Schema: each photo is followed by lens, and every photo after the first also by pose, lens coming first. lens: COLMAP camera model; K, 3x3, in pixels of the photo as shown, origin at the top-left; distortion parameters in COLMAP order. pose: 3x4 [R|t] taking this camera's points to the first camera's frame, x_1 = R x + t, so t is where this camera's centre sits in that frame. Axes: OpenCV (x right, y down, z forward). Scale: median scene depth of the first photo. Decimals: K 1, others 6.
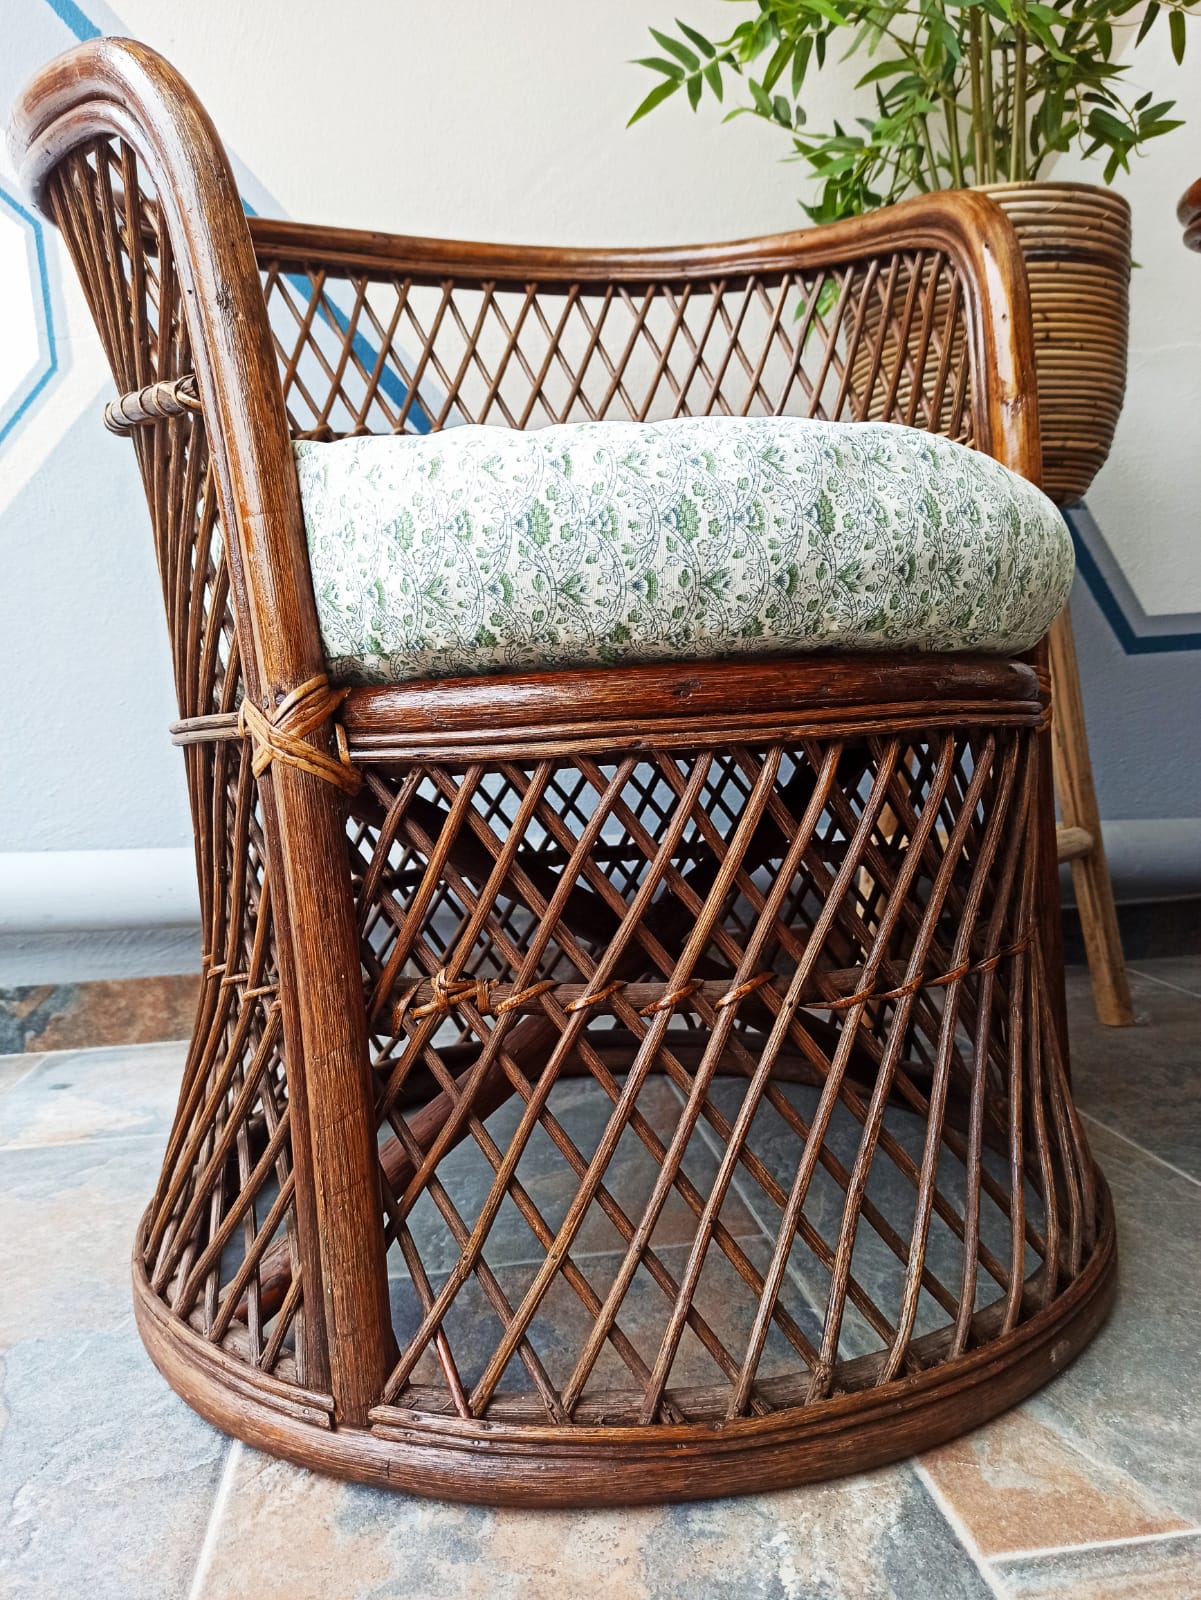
lens RADIAL K [[1198.3, 0, 612.2], [0, 1198.3, 781.8], [0, 0, 1]] dist [0.053334, -0.052577]
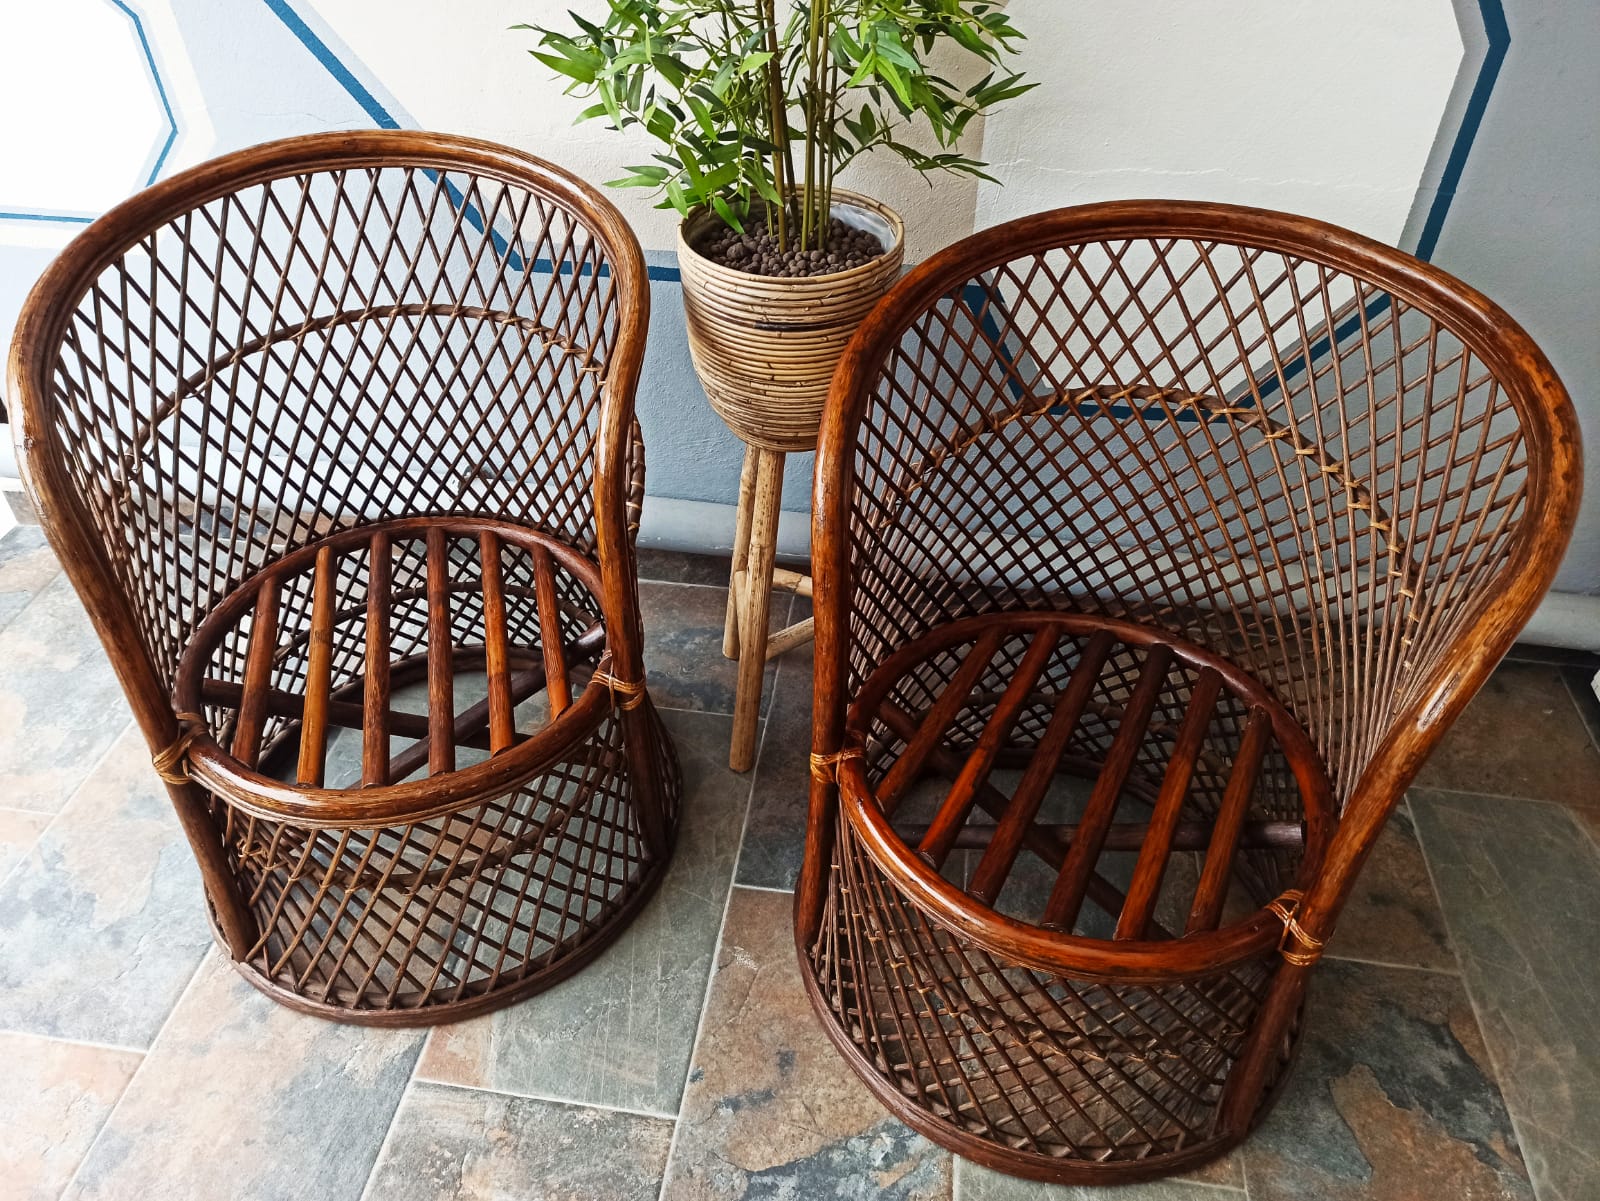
lens RADIAL K [[1187.6, 0, 798.9], [0, 1187.6, 573.1], [0, 0, 1]] dist [0.043524, -0.028018]
pose [[0.957765, 0.223846, -0.180496, 1.208549], [-0.076623, 0.803676, 0.590114, -1.750586], [0.277155, -0.551360, 0.786884, -0.269782]]
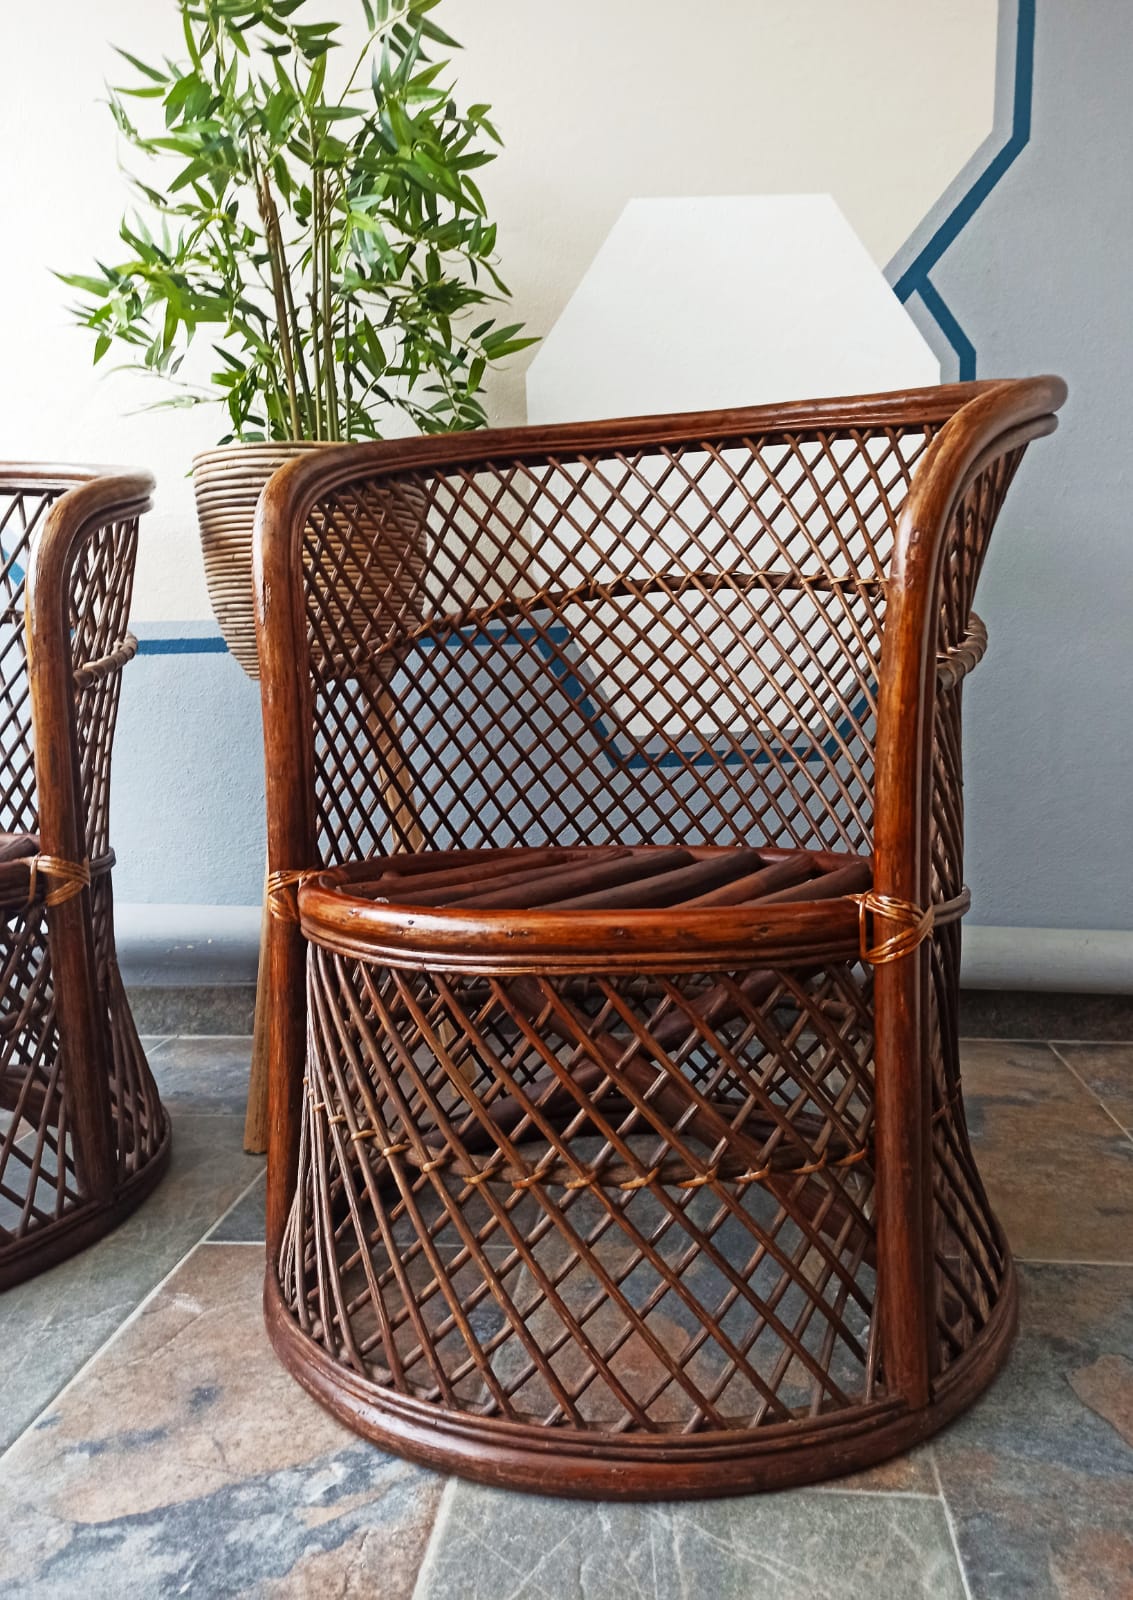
lens RADIAL K [[1180.7, 0, 601.1], [0, 1180.7, 792.8], [0, 0, 1]] dist [0.065970, -0.067274]
pose [[0.970294, 0.049052, -0.236903, 1.779329], [-0.038770, 0.998101, 0.047873, -0.360718], [0.238801, -0.037266, 0.970353, -0.233685]]
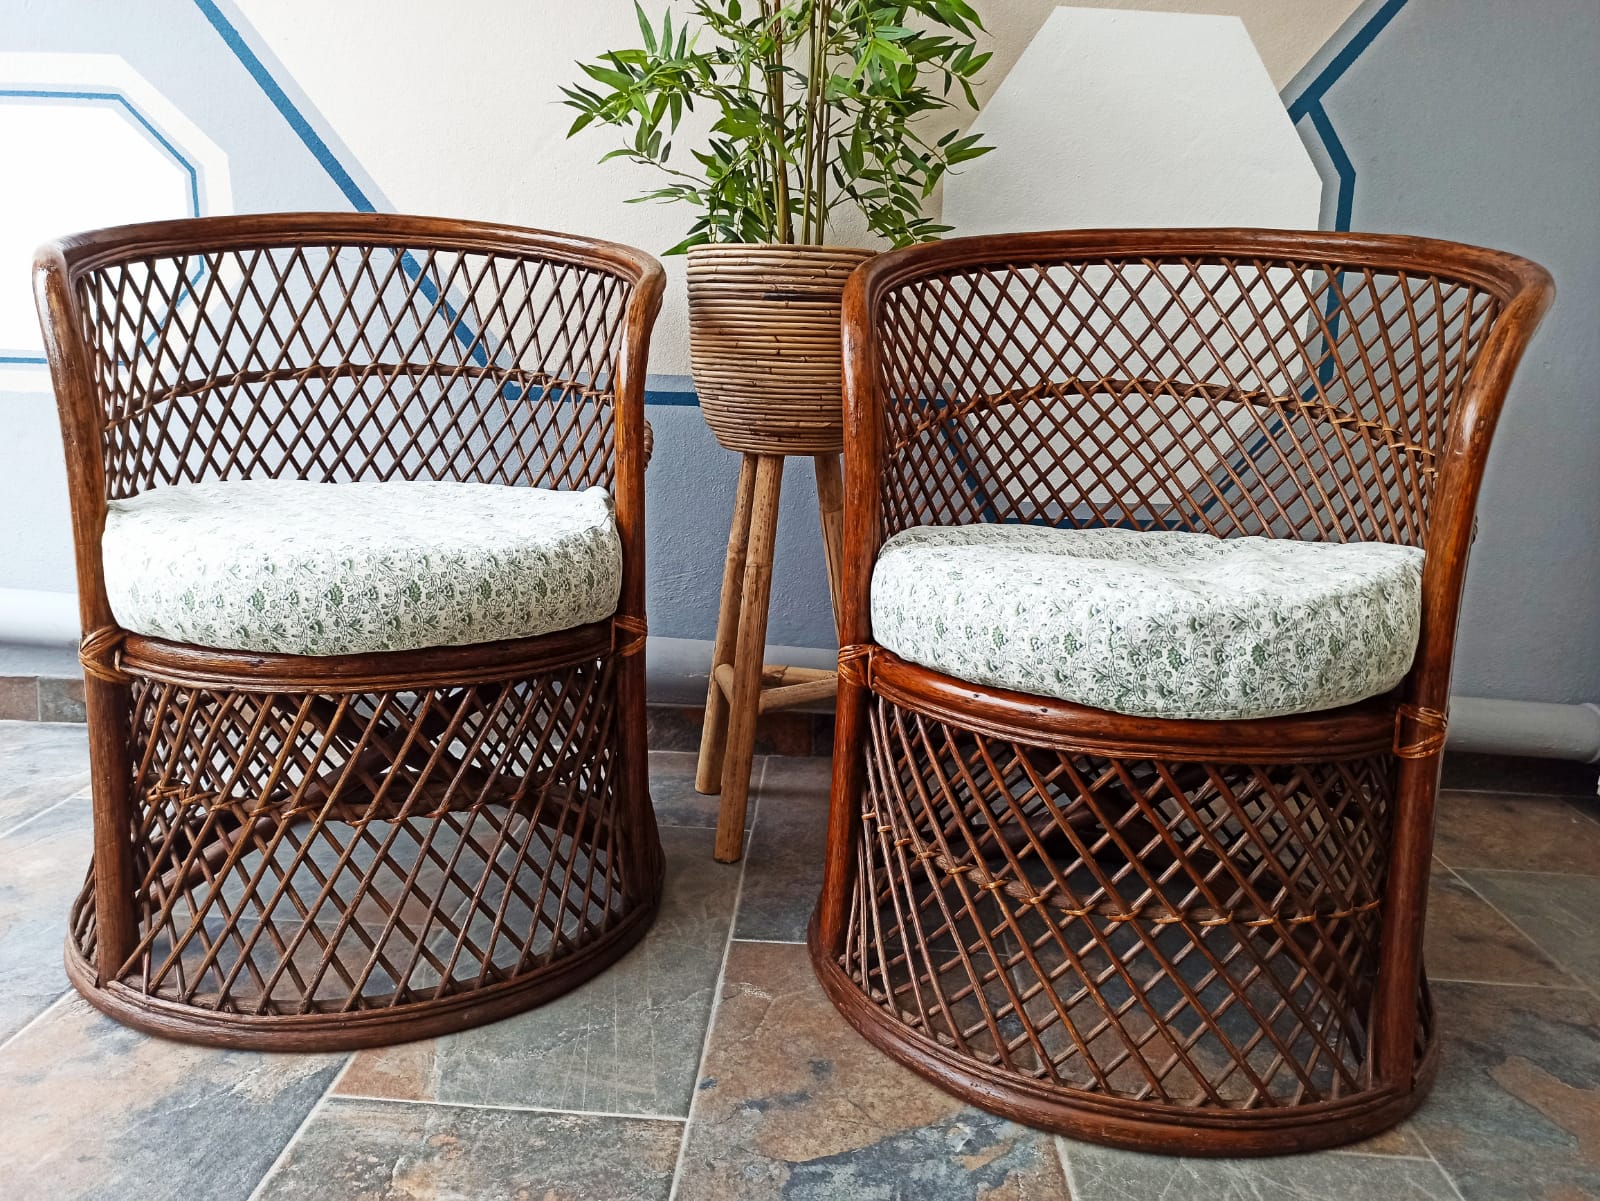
lens RADIAL K [[1181.2, 0, 796.2], [0, 1181.2, 579.4], [0, 0, 1]] dist [0.057434, -0.048972]
pose [[0.977978, 0.114856, -0.174262, 1.168079], [-0.093142, 0.987383, 0.128059, -0.510433], [0.186772, -0.109008, 0.976337, -0.680361]]
